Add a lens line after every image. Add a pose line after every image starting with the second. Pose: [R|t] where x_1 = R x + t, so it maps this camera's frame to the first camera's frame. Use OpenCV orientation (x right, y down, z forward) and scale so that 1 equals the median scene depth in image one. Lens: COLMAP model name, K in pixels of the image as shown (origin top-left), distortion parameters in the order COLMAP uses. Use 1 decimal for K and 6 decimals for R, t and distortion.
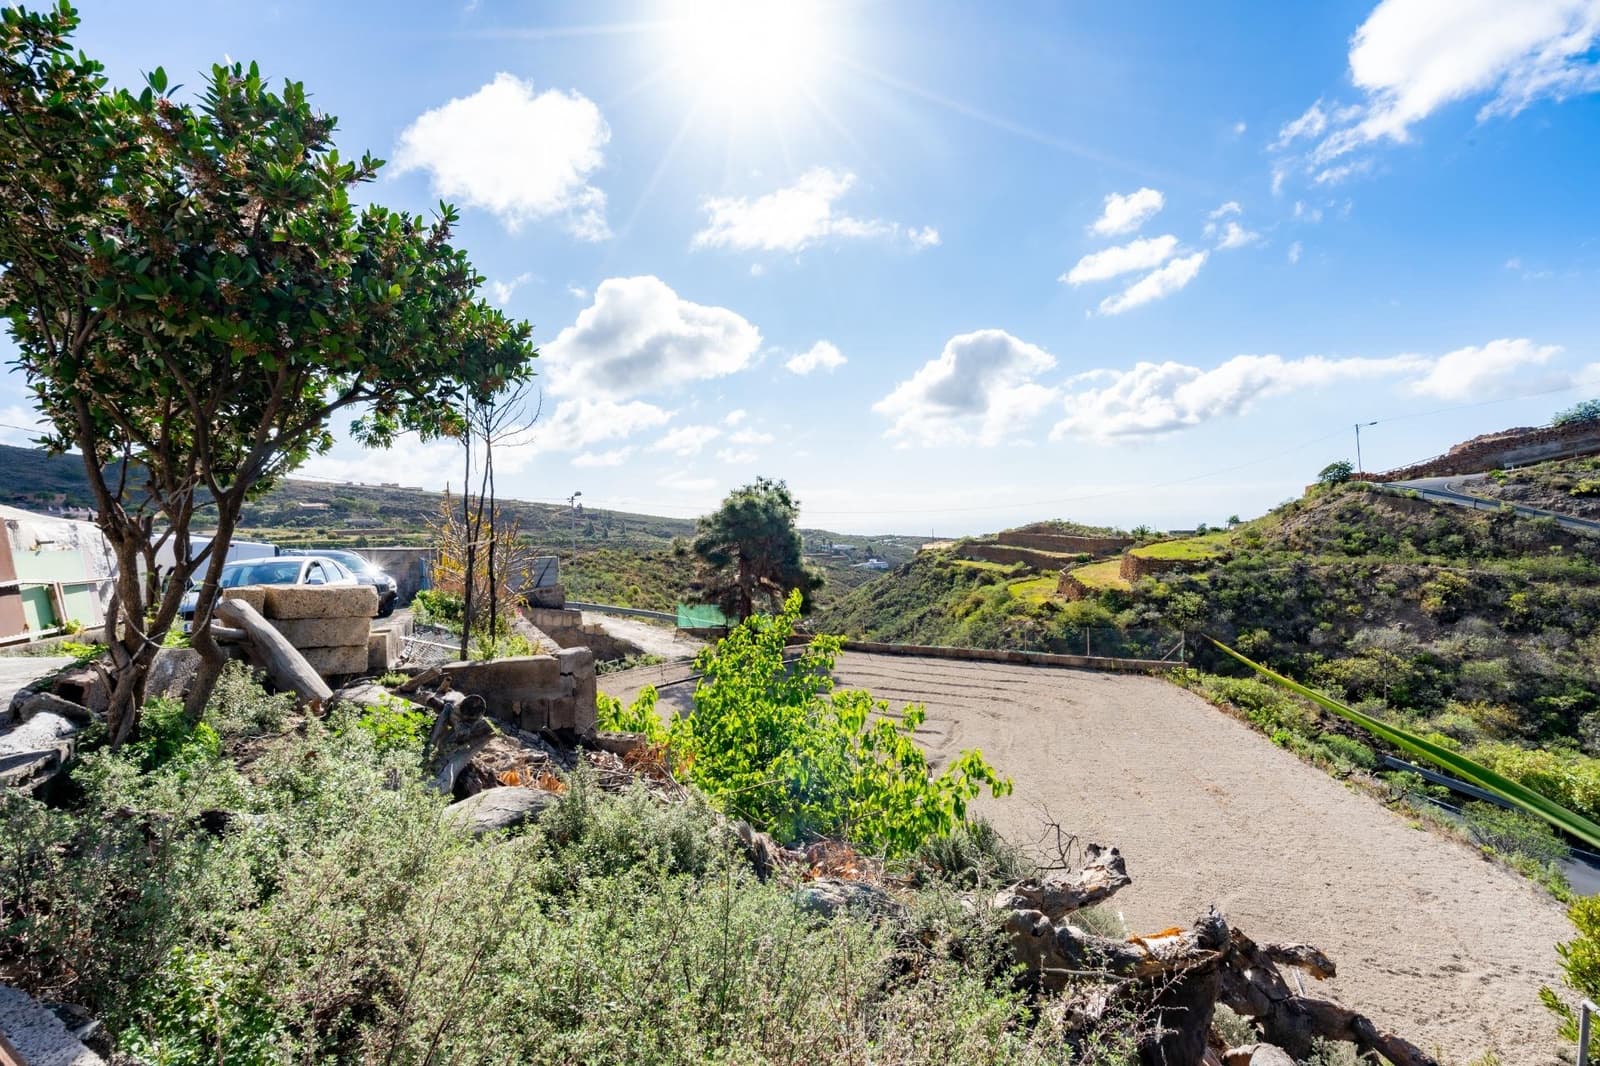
lens RADIAL K [[724.3, 0, 795.3], [0, 724.3, 528.7], [0, 0, 1]] dist [-0.001888, 0.000637]
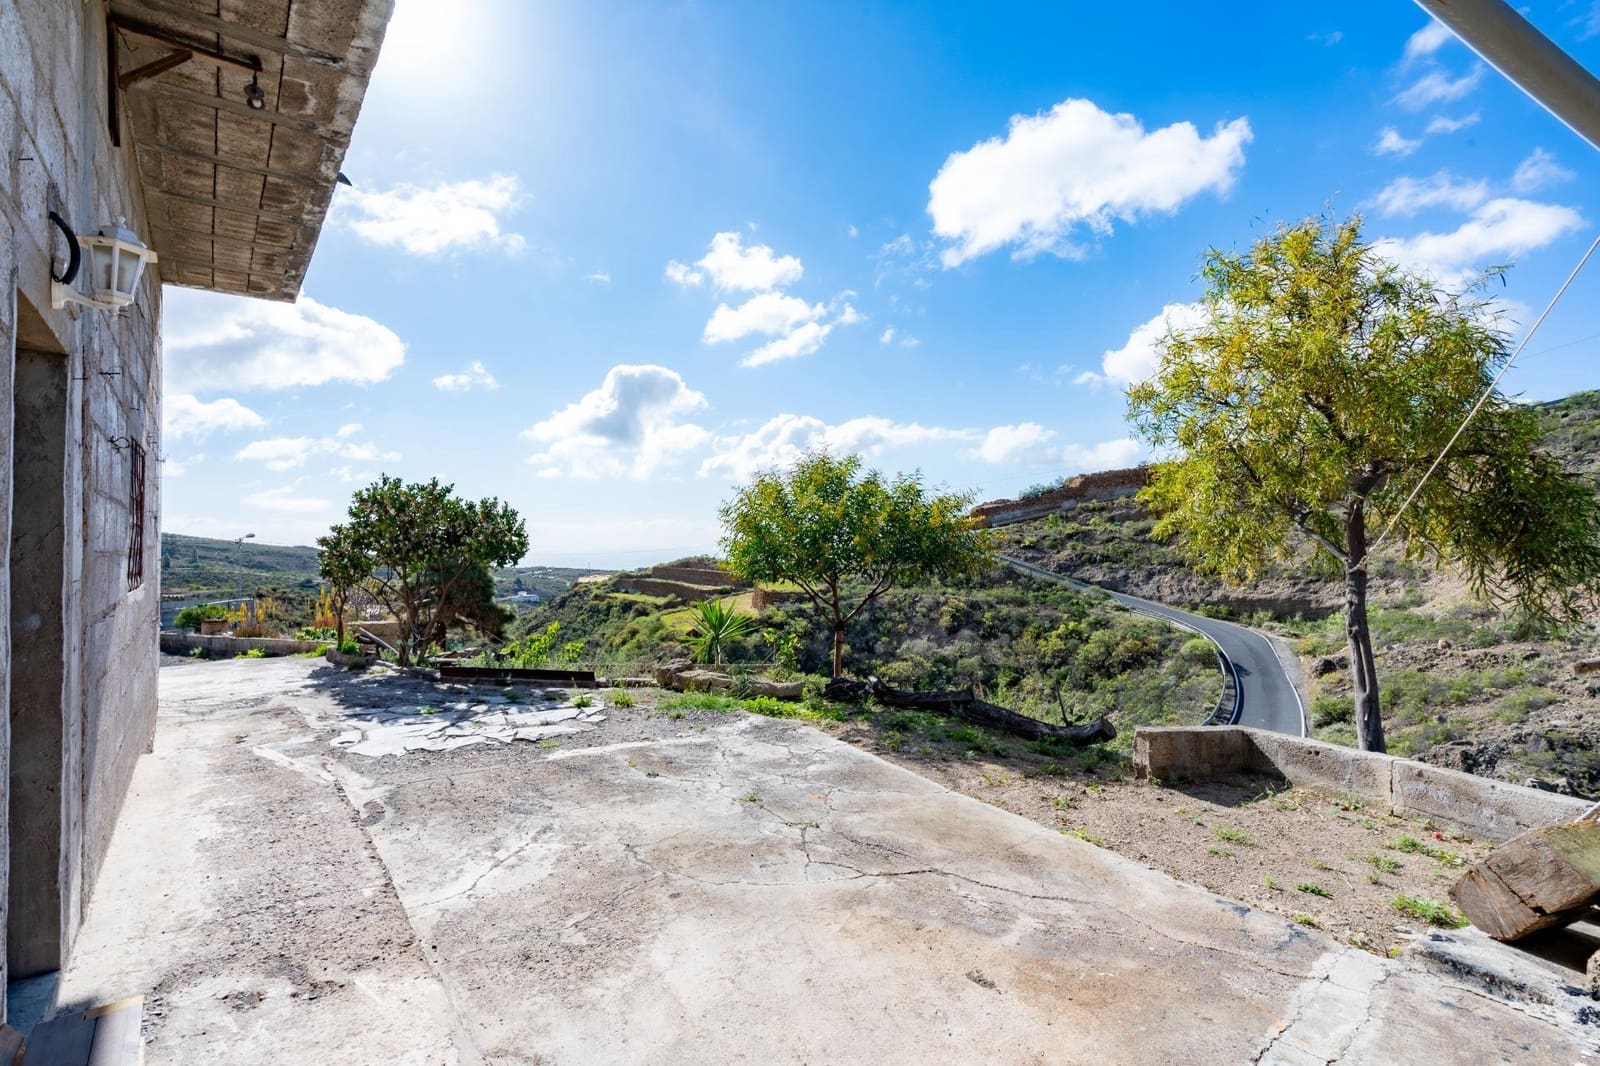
lens RADIAL K [[724.3, 0, 795.3], [0, 724.3, 528.7], [0, 0, 1]] dist [-0.001888, 0.000637]
pose [[0.891962, 0.028949, 0.451183, -0.041460], [-0.009373, 0.998917, -0.045564, -0.010340], [-0.452013, 0.036413, 0.891268, -0.136210]]
